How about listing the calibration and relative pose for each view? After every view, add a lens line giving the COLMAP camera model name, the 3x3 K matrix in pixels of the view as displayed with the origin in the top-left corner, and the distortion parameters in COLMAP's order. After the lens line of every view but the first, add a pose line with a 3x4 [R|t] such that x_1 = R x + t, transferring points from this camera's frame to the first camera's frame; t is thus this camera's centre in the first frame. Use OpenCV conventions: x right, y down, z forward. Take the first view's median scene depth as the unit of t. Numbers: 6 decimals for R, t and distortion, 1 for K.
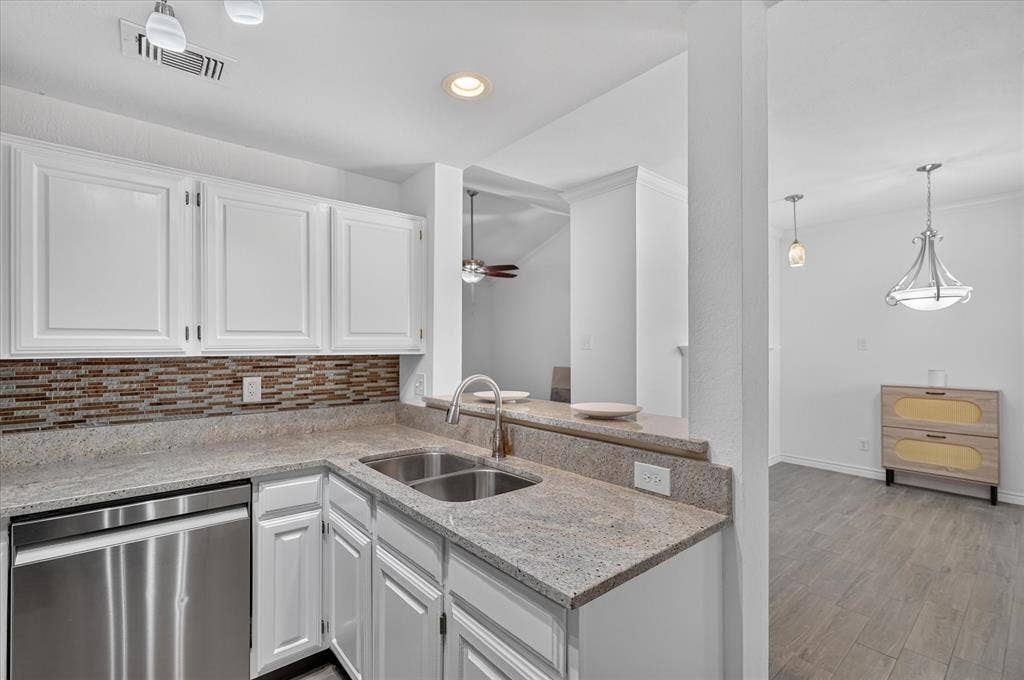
lens RADIAL K [[453.0, 0, 509.2], [0, 453.0, 342.8], [0, 0, 1]] dist [-0.006289, 0.003193]
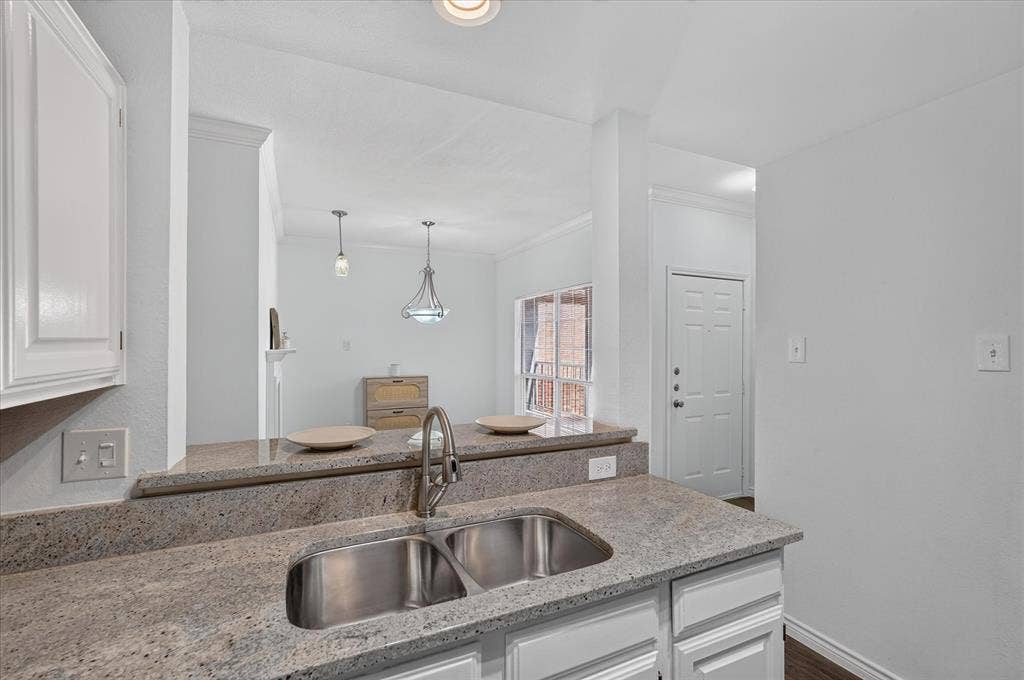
lens RADIAL K [[453.0, 0, 511.8], [0, 453.0, 341.3], [0, 0, 1]] dist [-0.006289, 0.003193]
pose [[0.264911, 0.004265, 0.964263, -0.711980], [-0.012960, 0.999916, -0.000863, -0.033645], [-0.964186, -0.012268, 0.264944, 0.682560]]
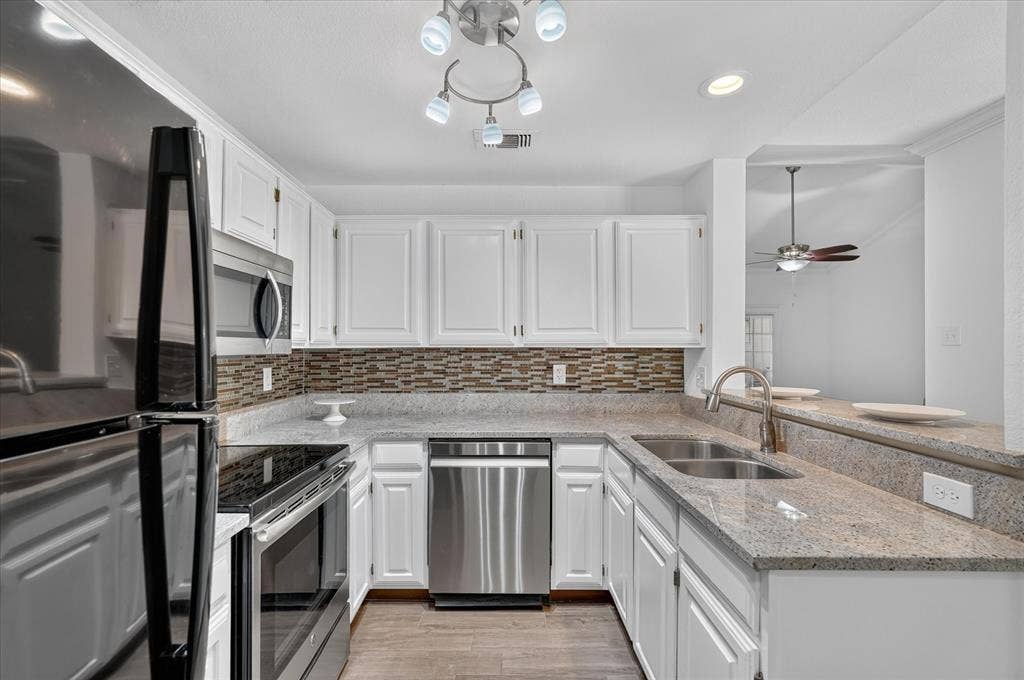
lens RADIAL K [[453.0, 0, 509.8], [0, 453.0, 340.0], [0, 0, 1]] dist [-0.006289, 0.003193]
pose [[0.774902, -0.006383, -0.632049, 0.164095], [0.003338, 0.999976, -0.006006, 0.016569], [0.632073, 0.002544, 0.774905, -0.101622]]
